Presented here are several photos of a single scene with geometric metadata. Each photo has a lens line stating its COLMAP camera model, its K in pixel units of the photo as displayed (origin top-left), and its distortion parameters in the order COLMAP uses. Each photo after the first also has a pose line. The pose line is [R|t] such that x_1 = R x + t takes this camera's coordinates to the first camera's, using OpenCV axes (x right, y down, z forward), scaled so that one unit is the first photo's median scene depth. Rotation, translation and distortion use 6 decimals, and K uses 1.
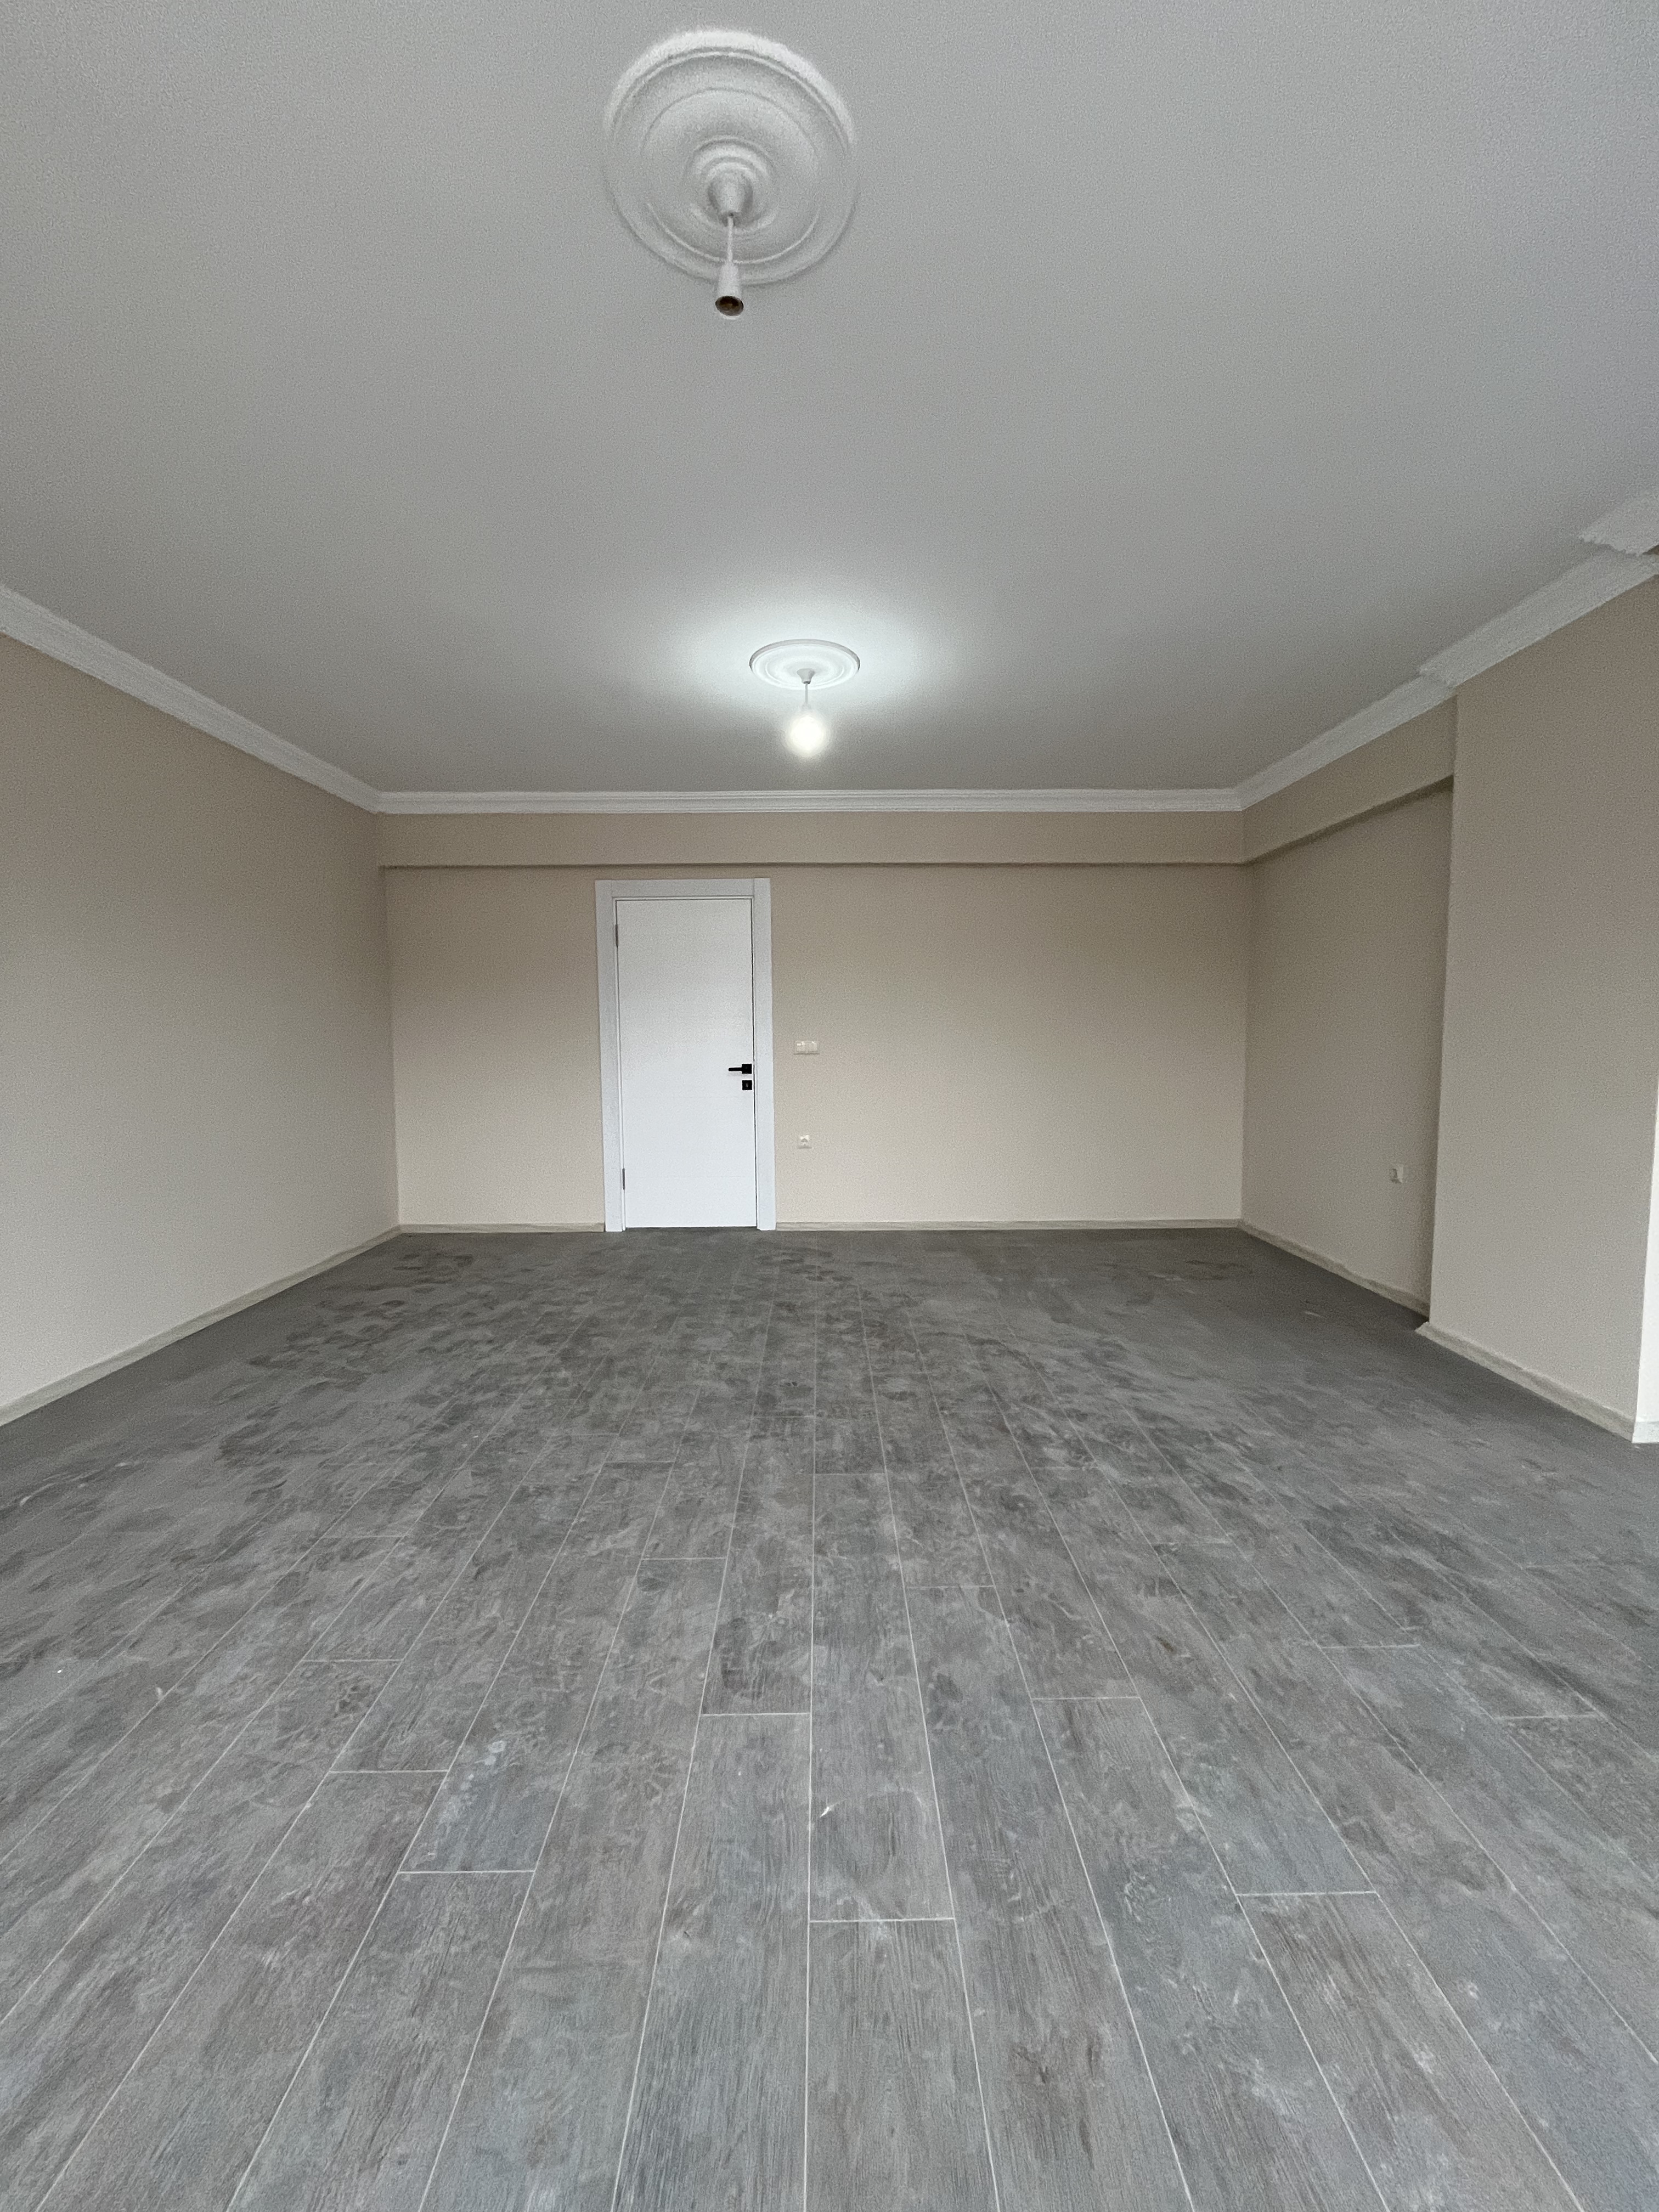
lens RADIAL K [[889.4, 0, 837.7], [0, 889.4, 1104.2], [0, 0, 1]] dist [-0.002799, -0.000930]
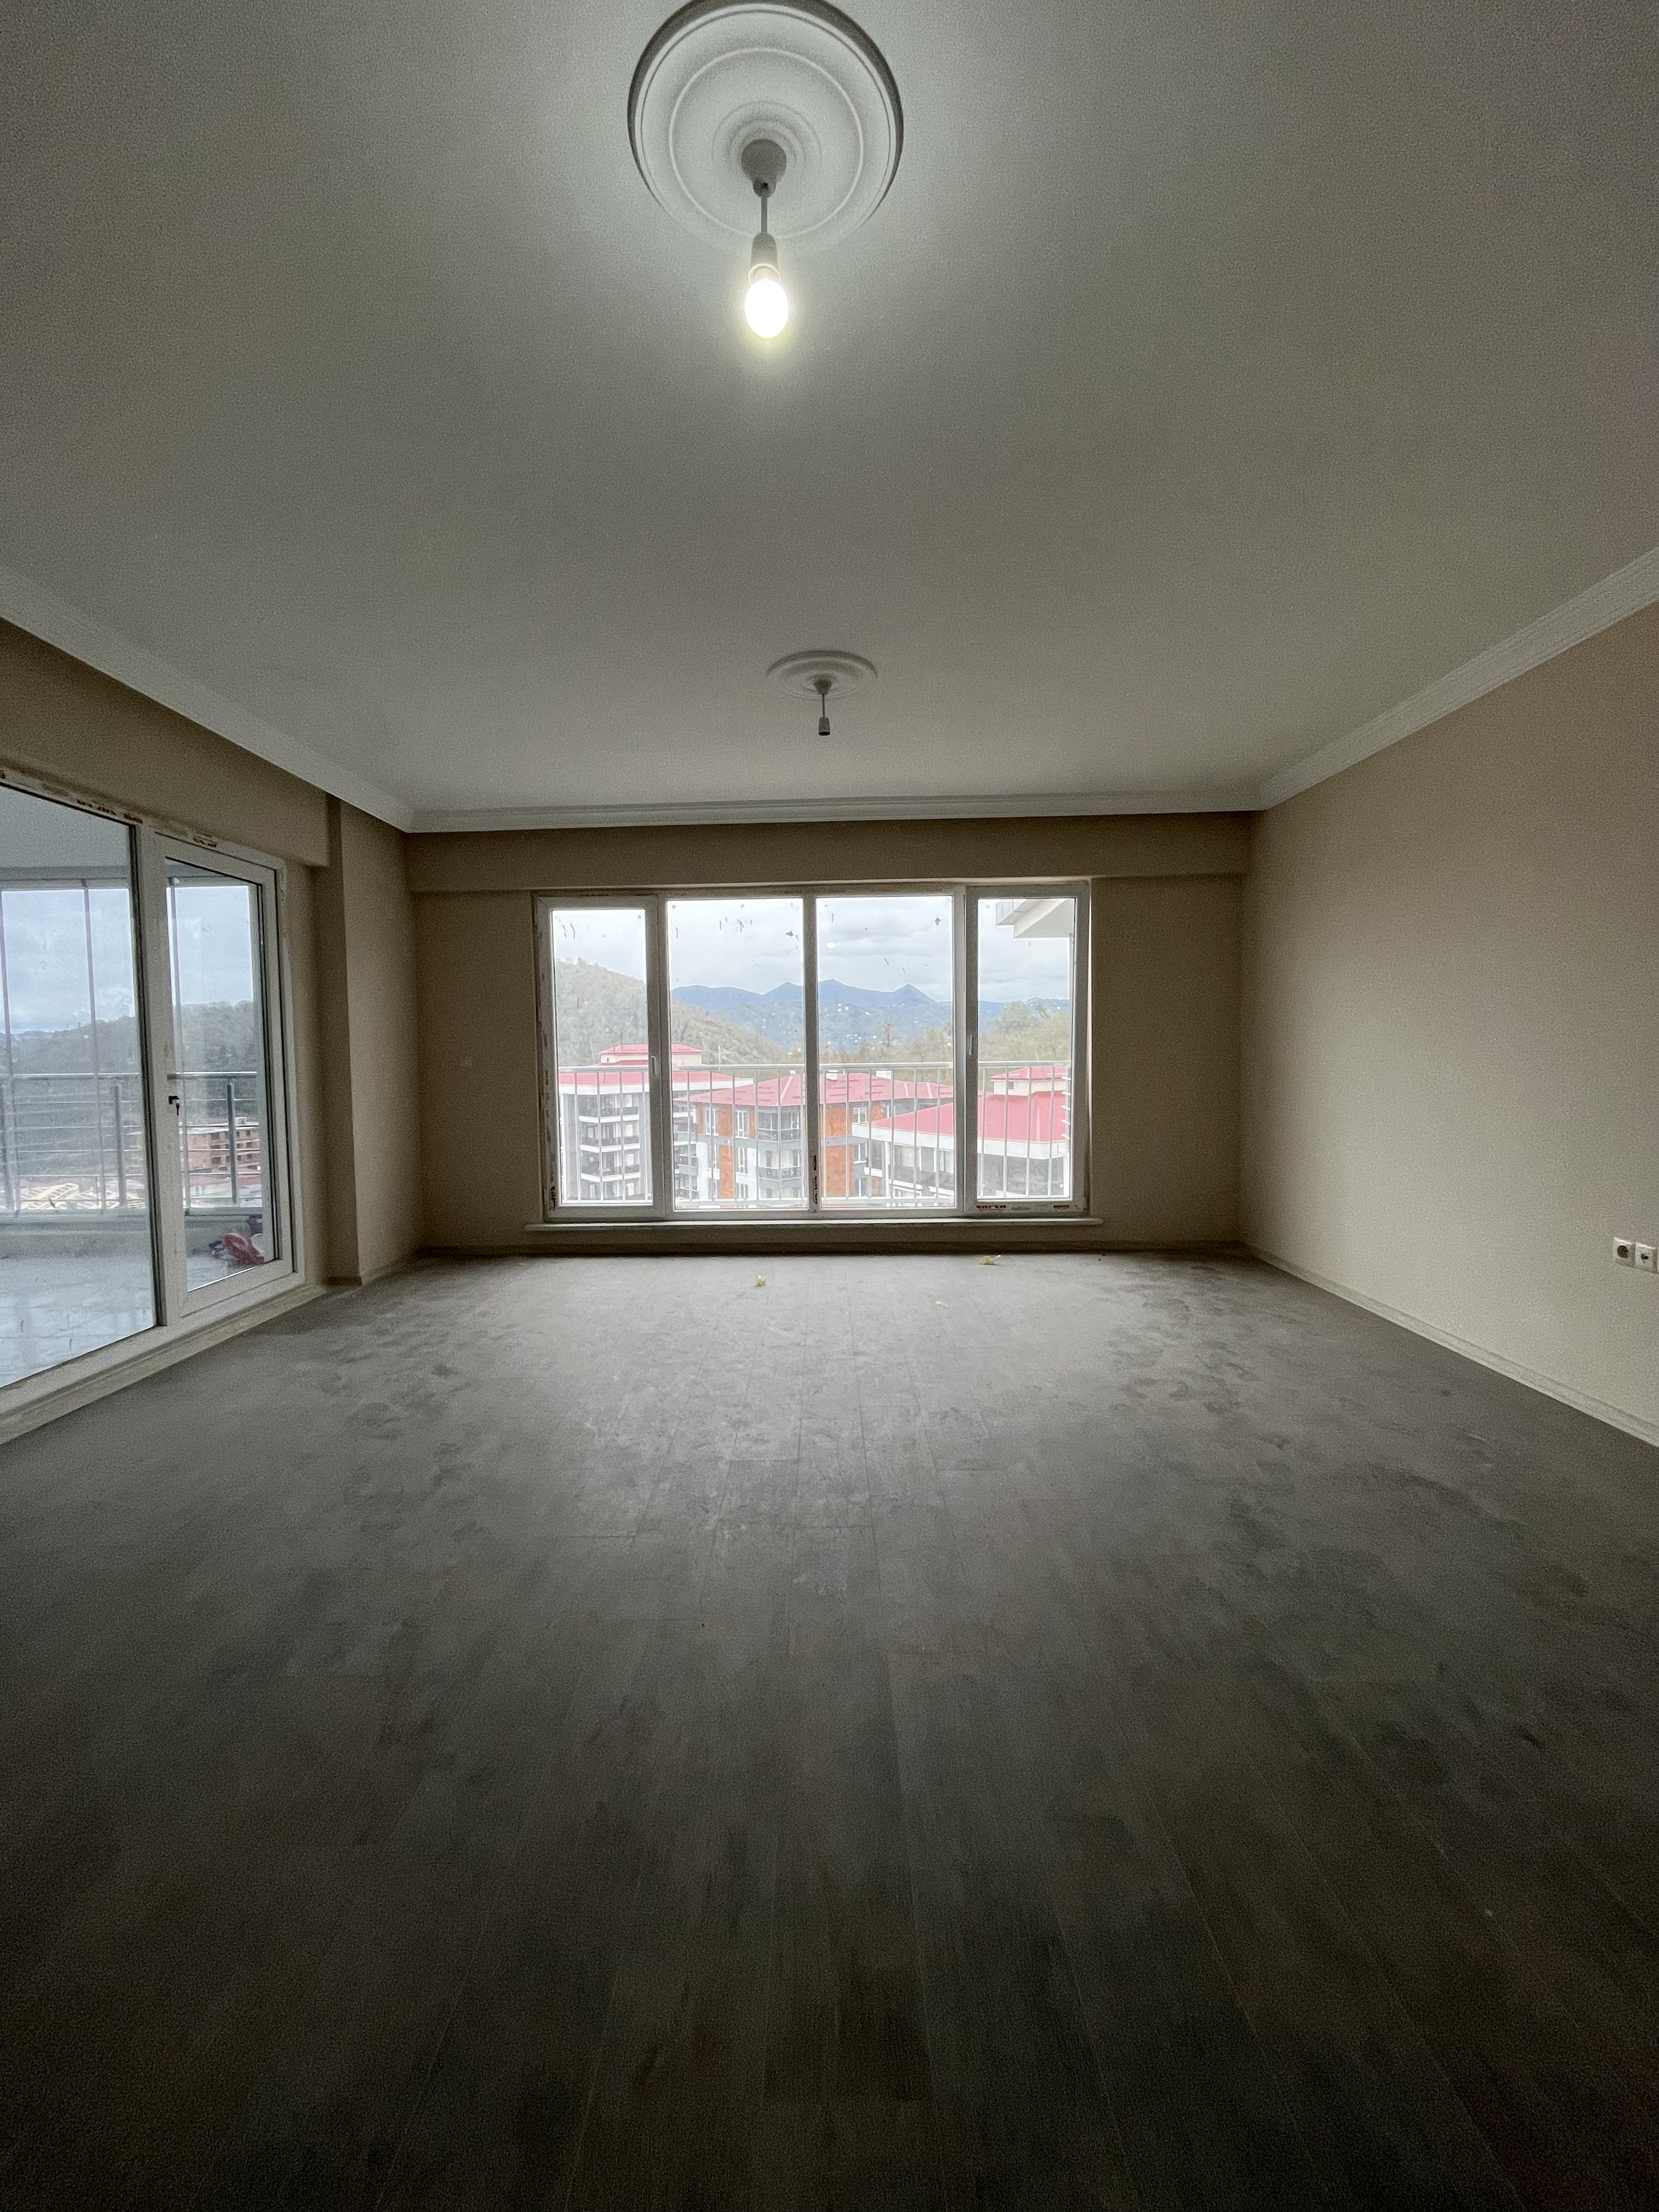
lens RADIAL K [[889.4, 0, 831.3], [0, 889.4, 1108.4], [0, 0, 1]] dist [-0.002799, -0.000930]
pose [[-0.999779, 0.017856, 0.011068, -0.083803], [0.019203, 0.990407, 0.136838, -0.151359], [-0.008518, 0.137020, -0.990532, 2.011038]]
